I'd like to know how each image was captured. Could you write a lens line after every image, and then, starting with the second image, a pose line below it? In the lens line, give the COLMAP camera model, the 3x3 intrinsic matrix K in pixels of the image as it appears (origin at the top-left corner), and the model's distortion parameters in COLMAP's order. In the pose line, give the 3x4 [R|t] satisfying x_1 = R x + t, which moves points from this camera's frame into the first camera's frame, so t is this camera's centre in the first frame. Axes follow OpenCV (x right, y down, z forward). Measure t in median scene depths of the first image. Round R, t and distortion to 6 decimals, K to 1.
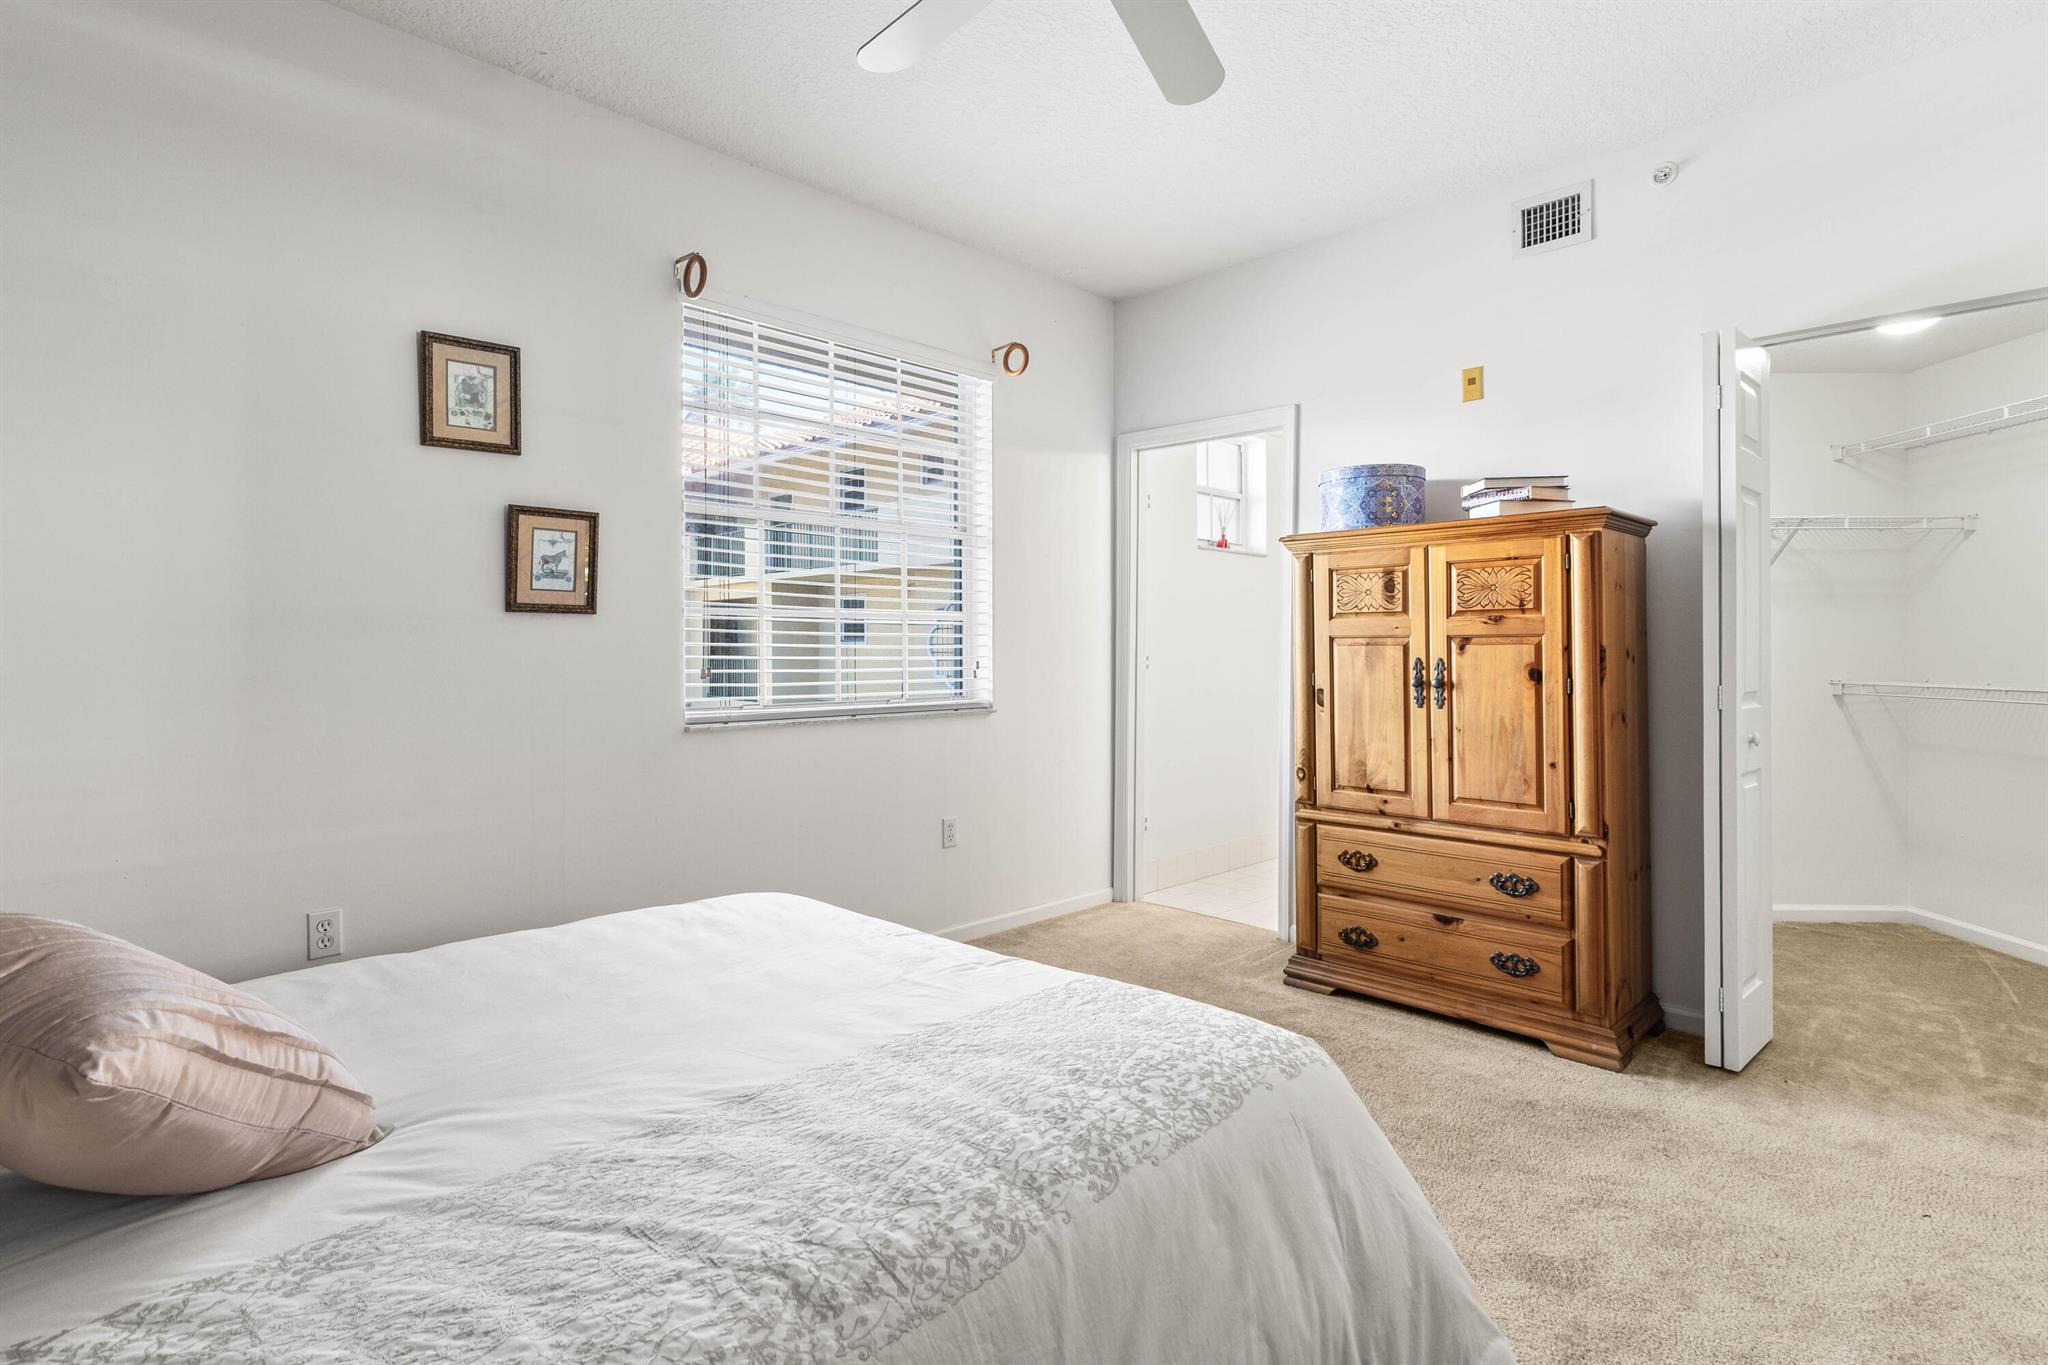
lens RADIAL K [[995.6, 0, 1014.6], [0, 995.6, 672.6], [0, 0, 1]] dist [-0.002348, -0.000757]
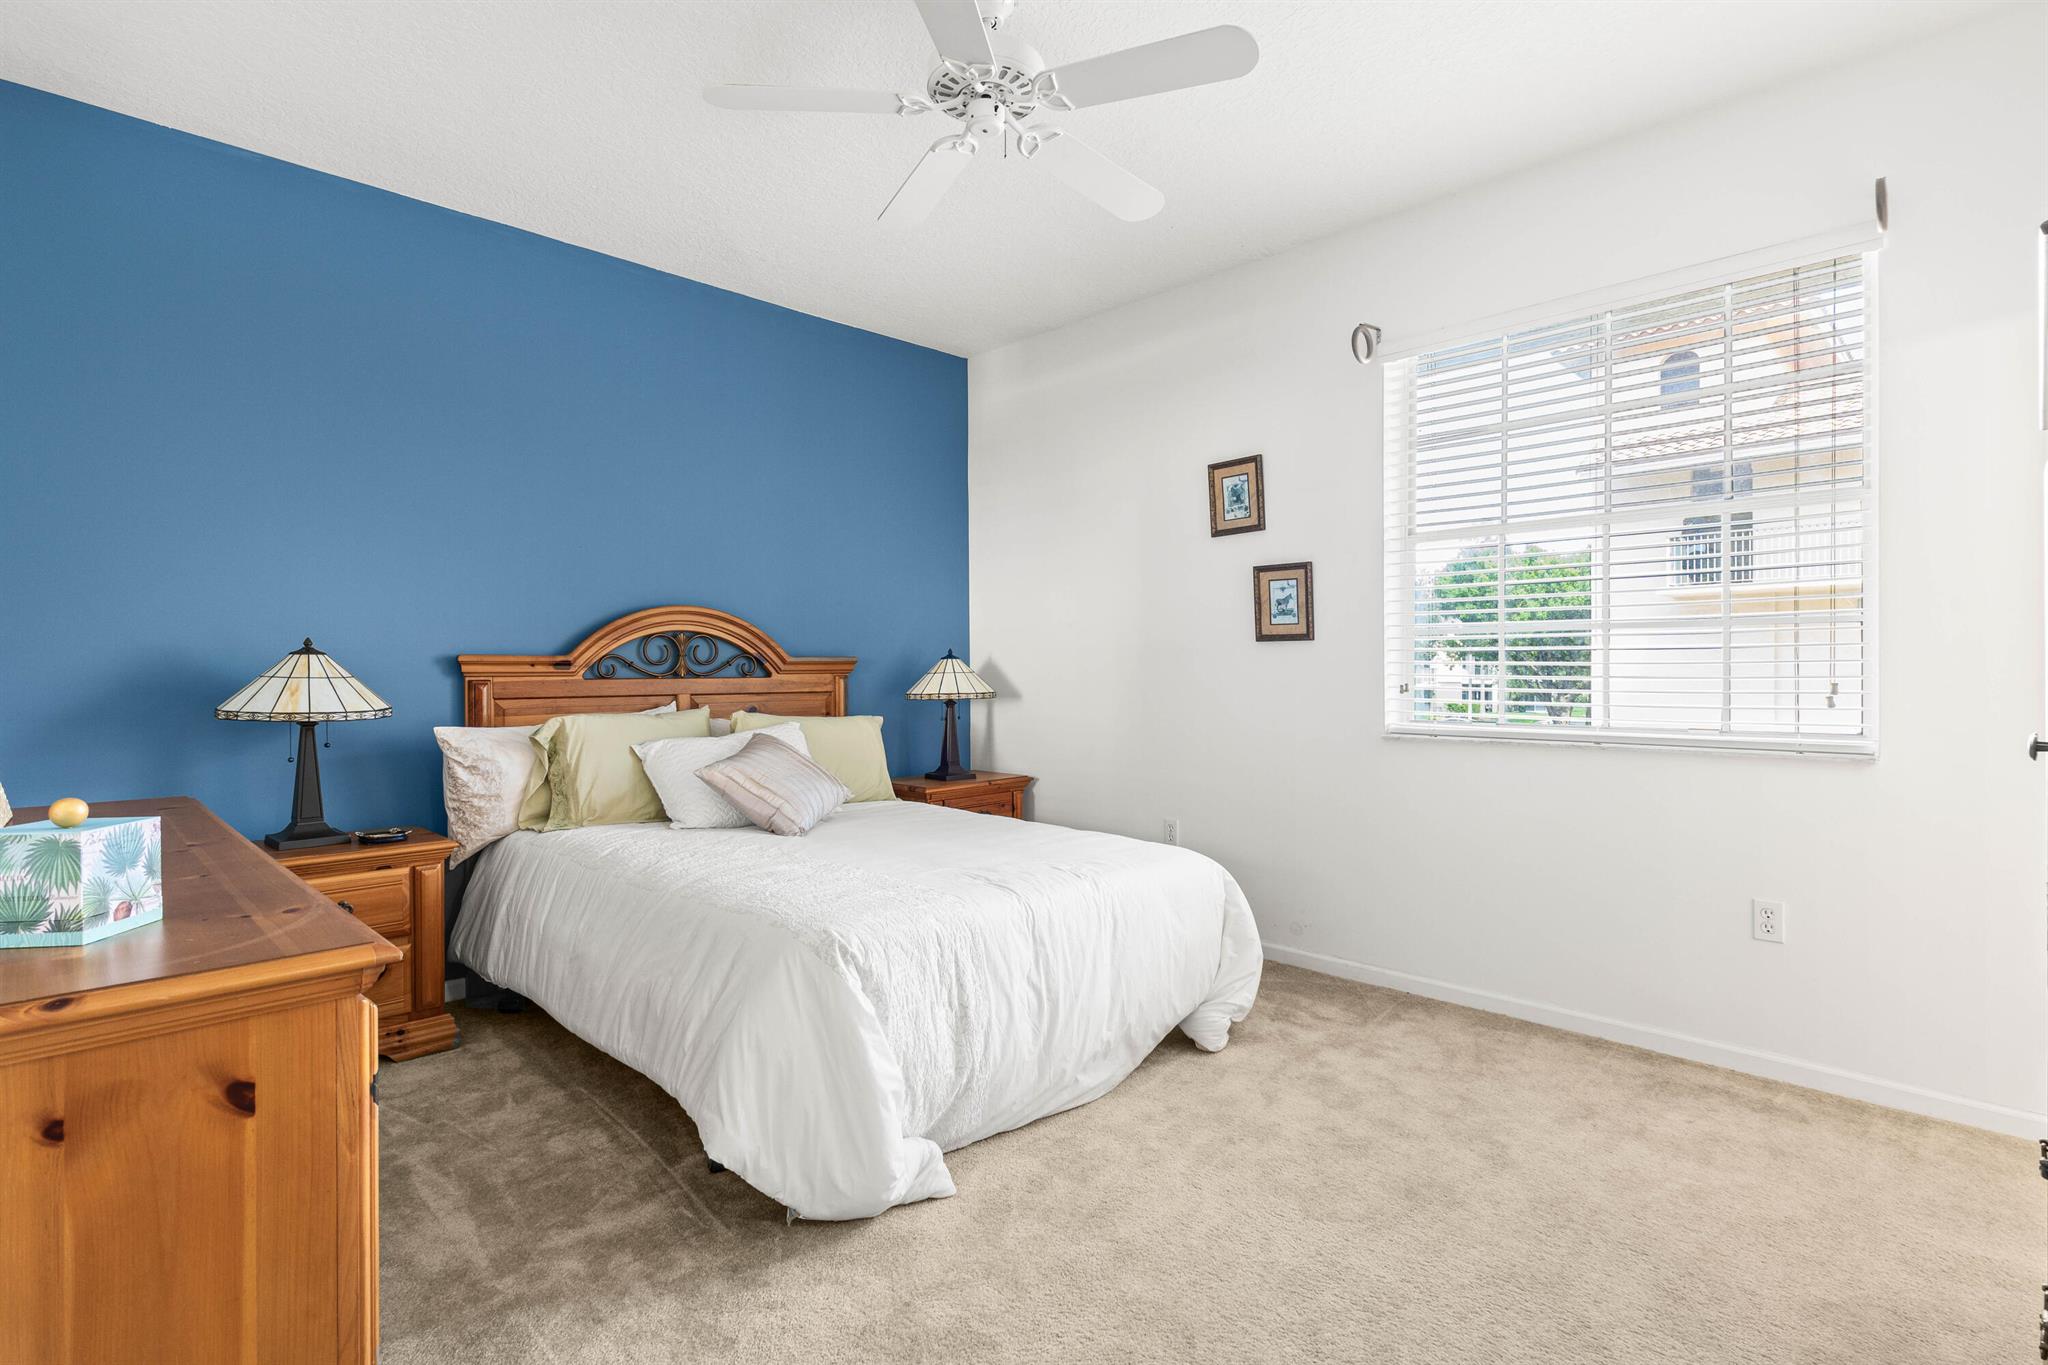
lens RADIAL K [[995.6, 0, 1014.6], [0, 995.6, 672.6], [0, 0, 1]] dist [-0.002348, -0.000757]
pose [[0.013470, -0.003288, -0.999904, 0.889713], [-0.022740, 0.999735, -0.003594, -0.004029], [0.999651, 0.022786, 0.013392, 0.625140]]
